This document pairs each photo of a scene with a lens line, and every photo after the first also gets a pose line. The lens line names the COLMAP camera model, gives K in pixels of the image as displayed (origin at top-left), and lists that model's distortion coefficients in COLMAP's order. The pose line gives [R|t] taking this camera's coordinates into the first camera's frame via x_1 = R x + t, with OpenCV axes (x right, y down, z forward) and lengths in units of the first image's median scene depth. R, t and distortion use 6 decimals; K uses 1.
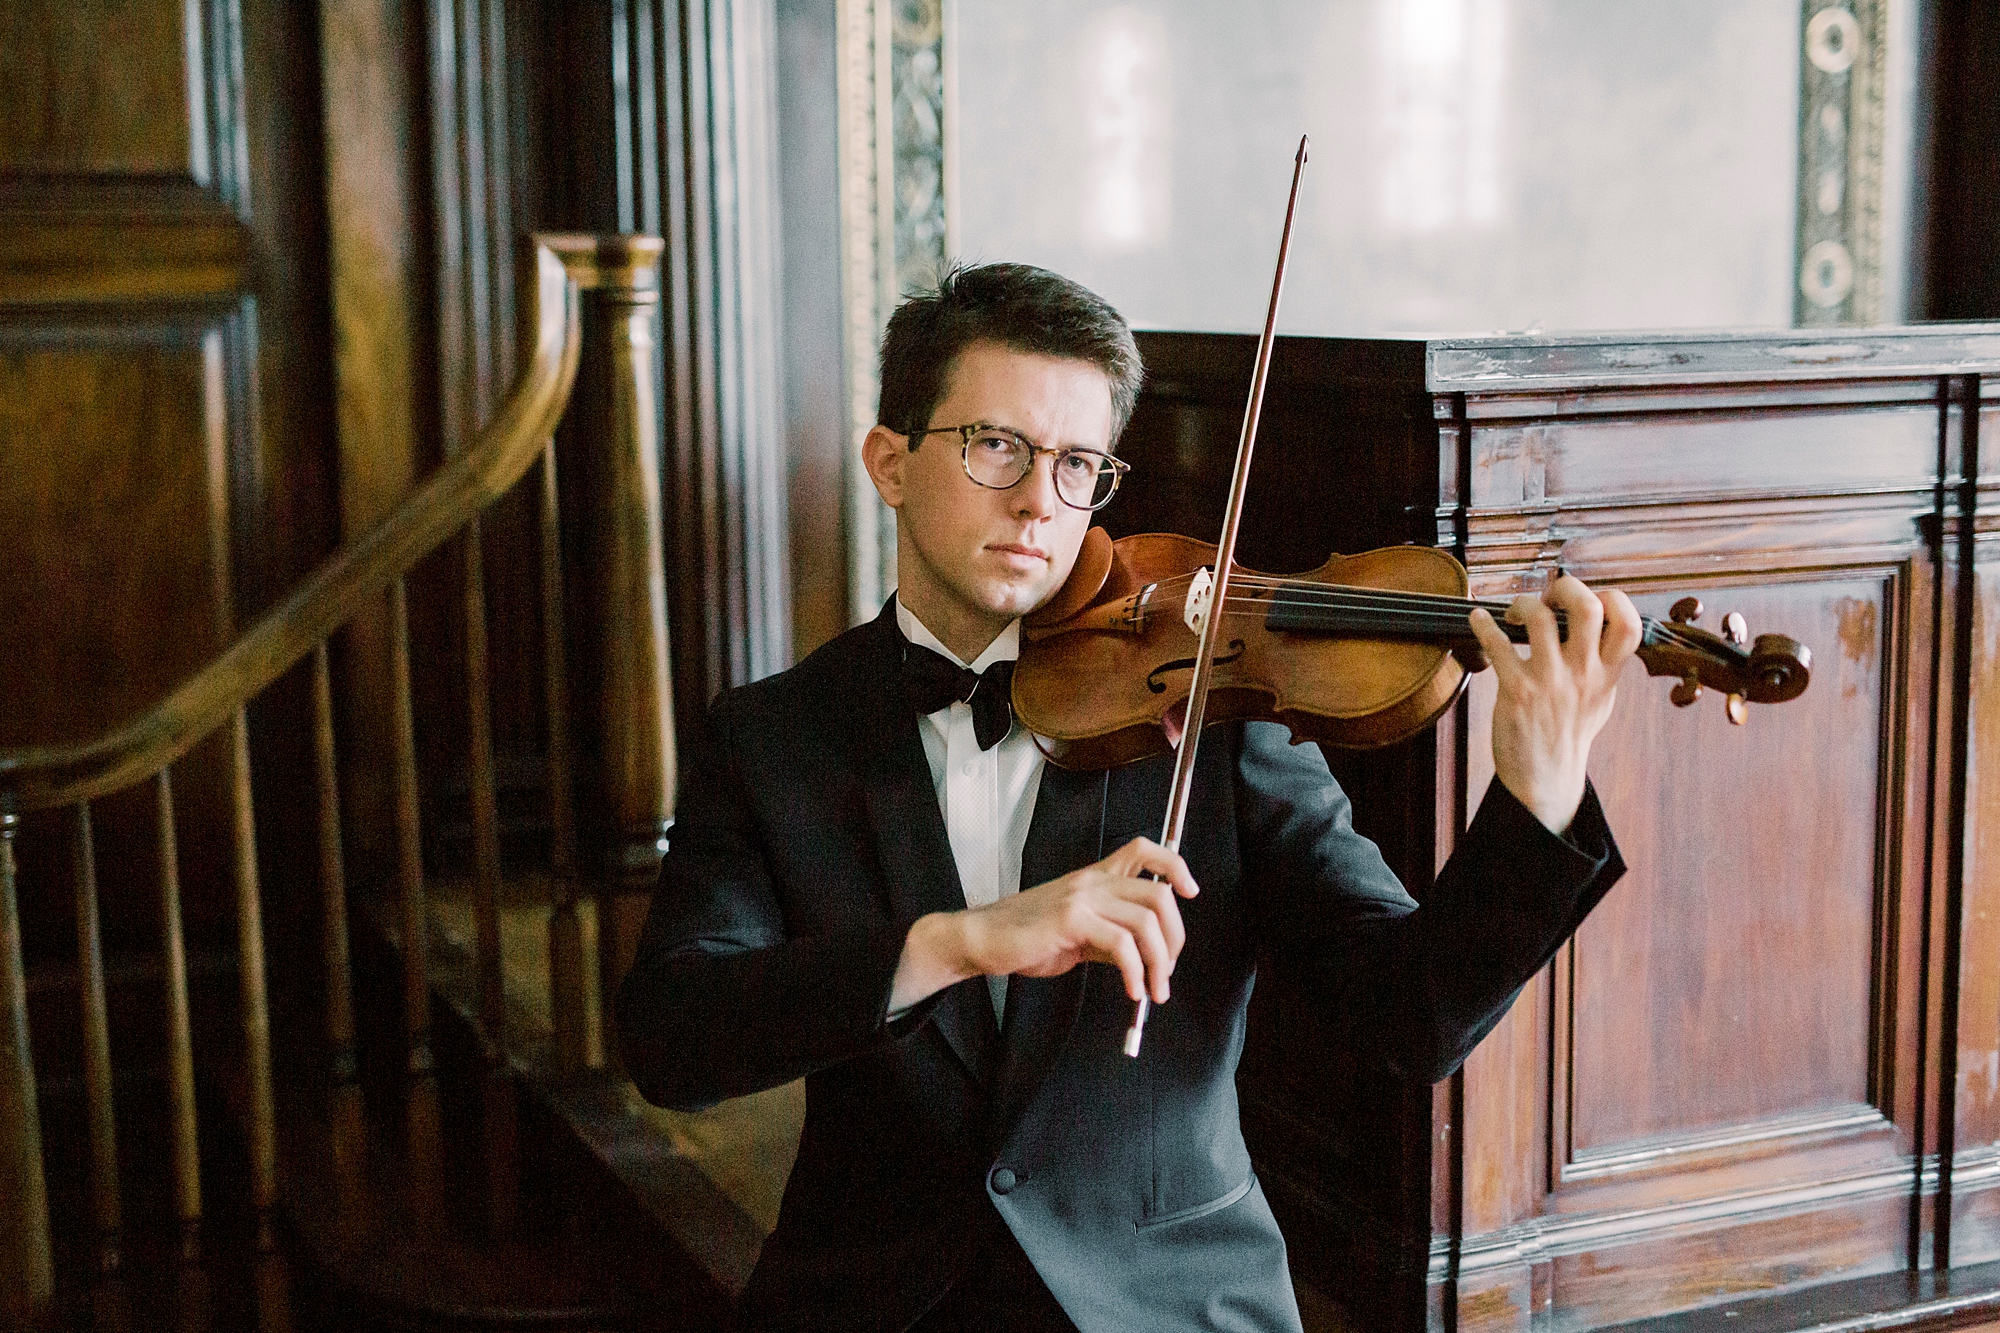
lens RADIAL K [[2837.2, 0, 1000.0], [0, 2837.2, 666.5], [0, 0, 1]] dist [0.022216, -0.001249]
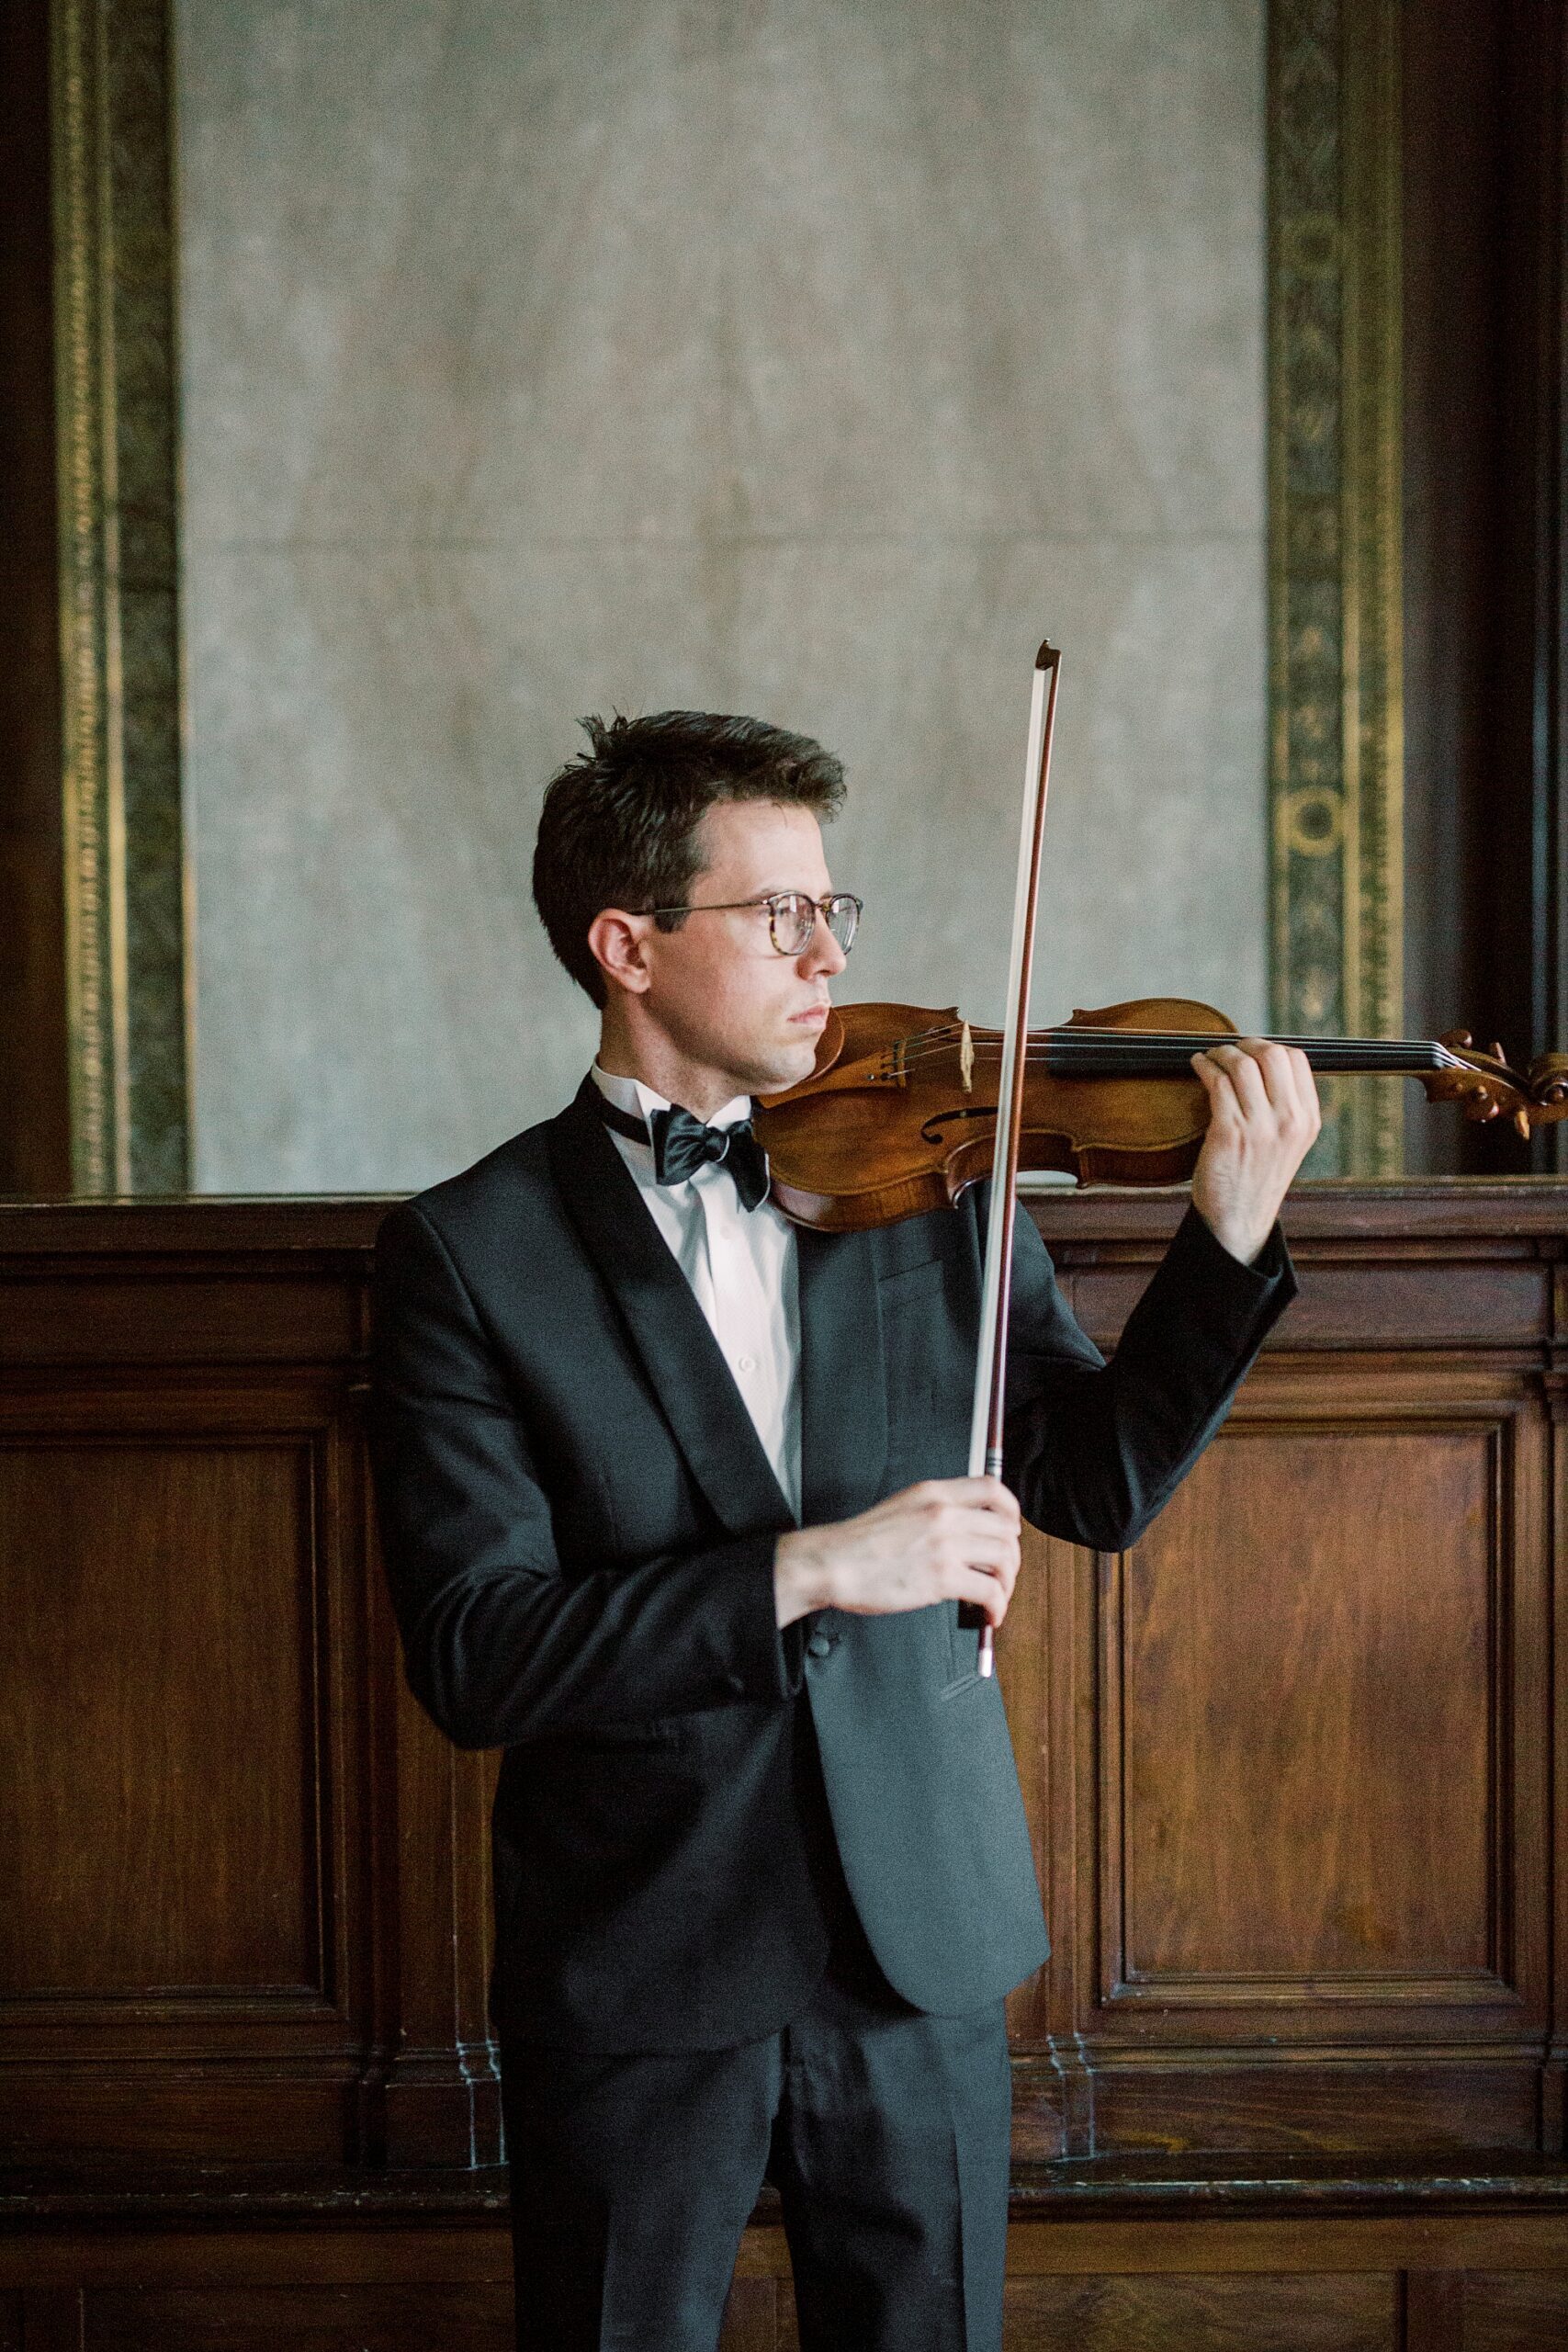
lens RADIAL K [[3240.7, 0, 785.9], [0, 3240.7, 1251.9], [0, 0, 1]] dist [-0.021203, 0.006865]
pose [[0.914110, 0.034345, -0.404010, 1.143417], [-0.059659, 0.996954, -0.050233, -0.068806], [0.401054, 0.070021, 0.913374, 0.112134]]
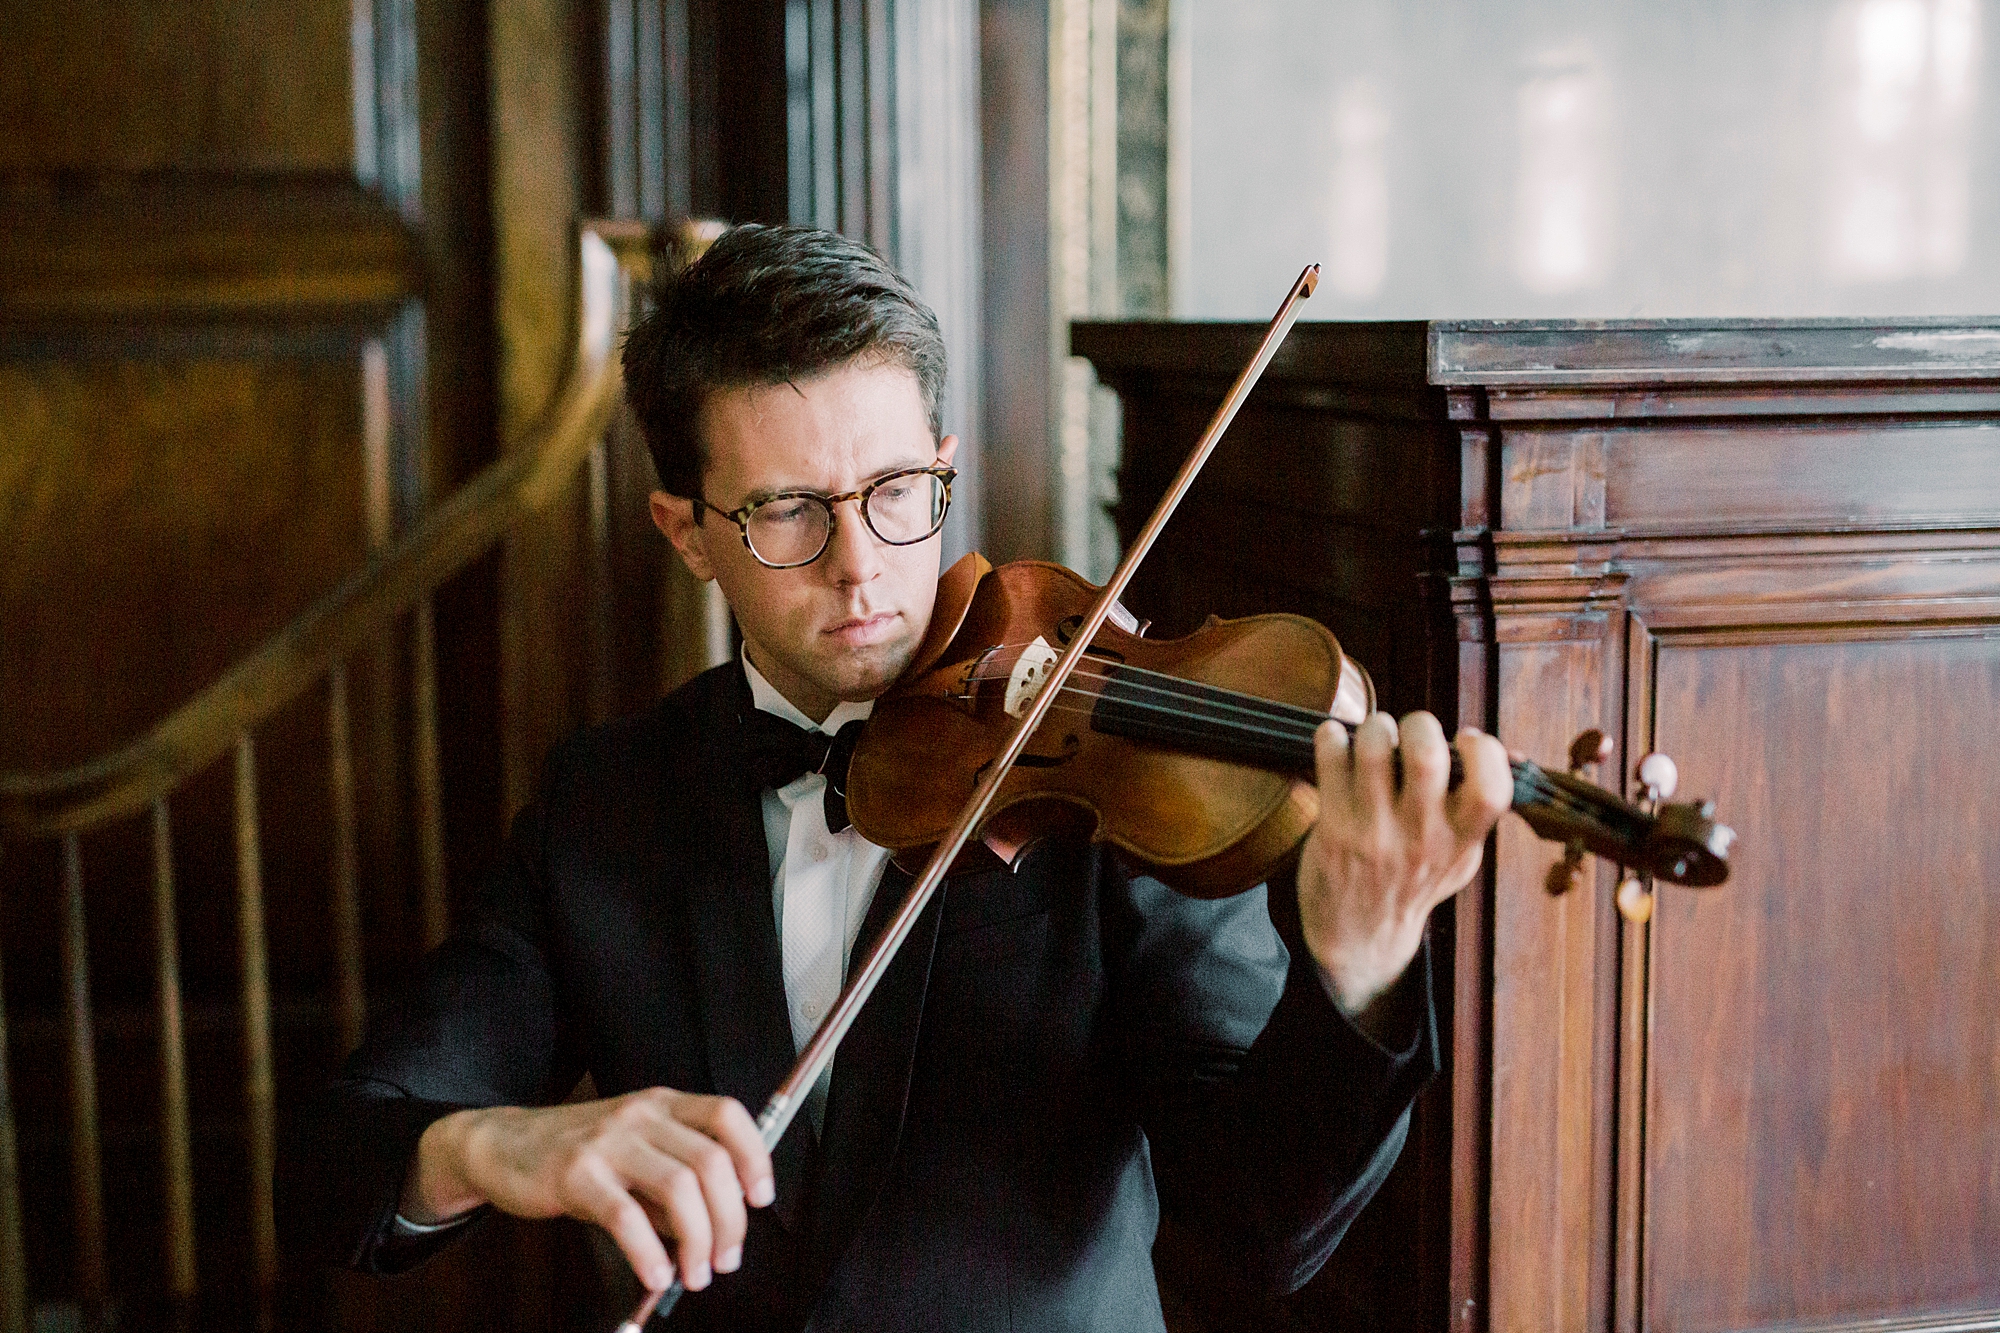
lens RADIAL K [[2837.2, 0, 1000.0], [0, 2837.2, 666.5], [0, 0, 1]] dist [0.022216, -0.001249]
pose [[0.985375, 0.026945, -0.168255, 0.152625], [-0.029945, 0.999434, -0.015318, -0.001447], [0.167747, 0.020132, 0.985624, 0.176456]]
